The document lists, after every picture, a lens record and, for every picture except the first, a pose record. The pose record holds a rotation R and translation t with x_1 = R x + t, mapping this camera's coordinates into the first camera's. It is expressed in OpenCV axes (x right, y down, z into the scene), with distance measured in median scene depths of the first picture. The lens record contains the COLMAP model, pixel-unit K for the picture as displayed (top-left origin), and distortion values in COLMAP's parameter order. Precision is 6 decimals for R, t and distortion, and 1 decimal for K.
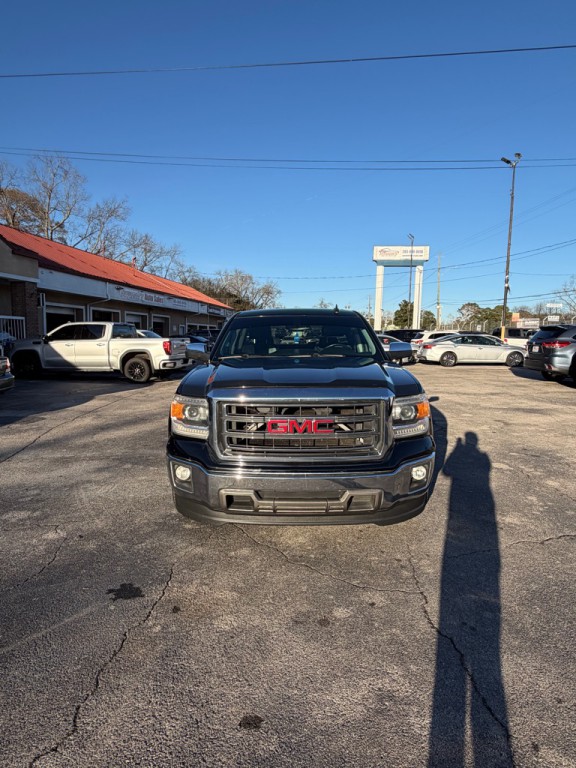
lens RADIAL K [[439.6, 0, 289.7], [0, 439.6, 386.1], [0, 0, 1]] dist [-0.002352, 0.001844]
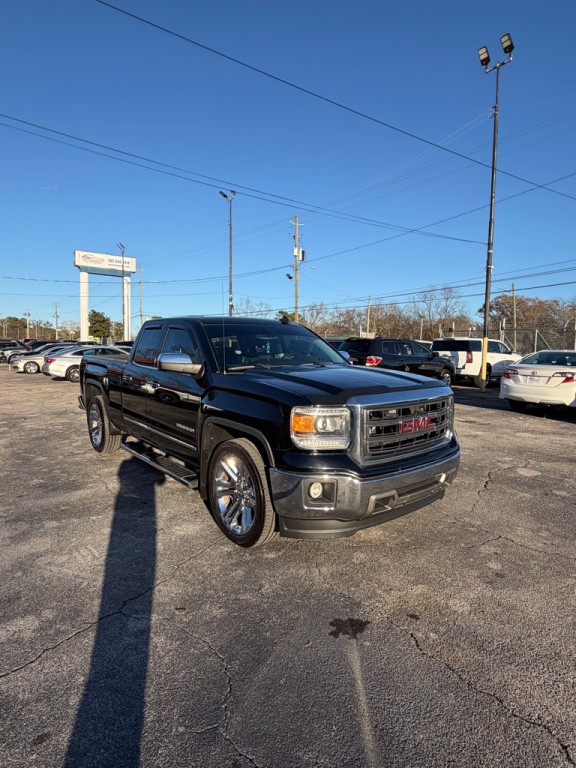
lens RADIAL K [[434.0, 0, 294.1], [0, 434.0, 385.8], [0, 0, 1]] dist [-0.002548, 0.000955]
pose [[0.762470, -0.053387, 0.644817, -0.120624], [0.070401, 0.997519, -0.000658, -0.003722], [-0.643182, 0.045897, 0.764337, 0.044586]]
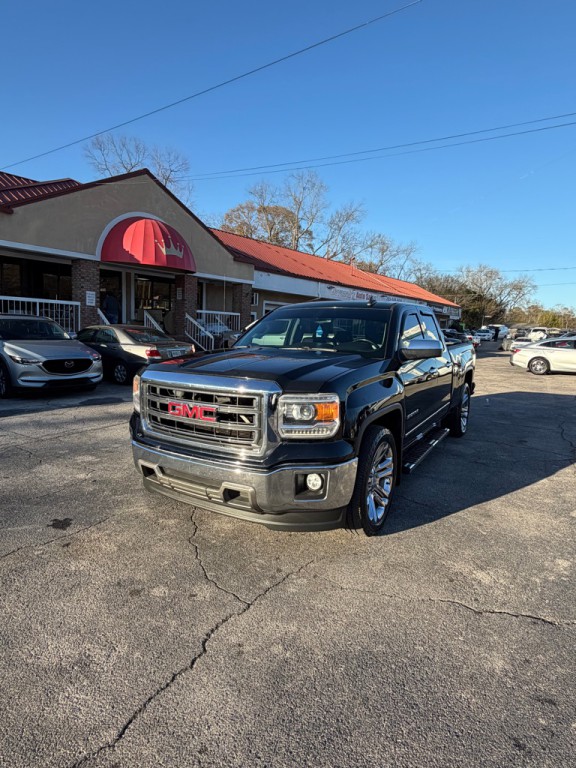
lens RADIAL K [[439.6, 0, 285.4], [0, 439.6, 386.5], [0, 0, 1]] dist [-0.002352, 0.001844]
pose [[0.854635, 0.089333, -0.511486, 0.095053], [-0.087321, 0.995786, 0.028014, -0.001958], [0.511833, 0.020721, 0.858835, 0.028454]]
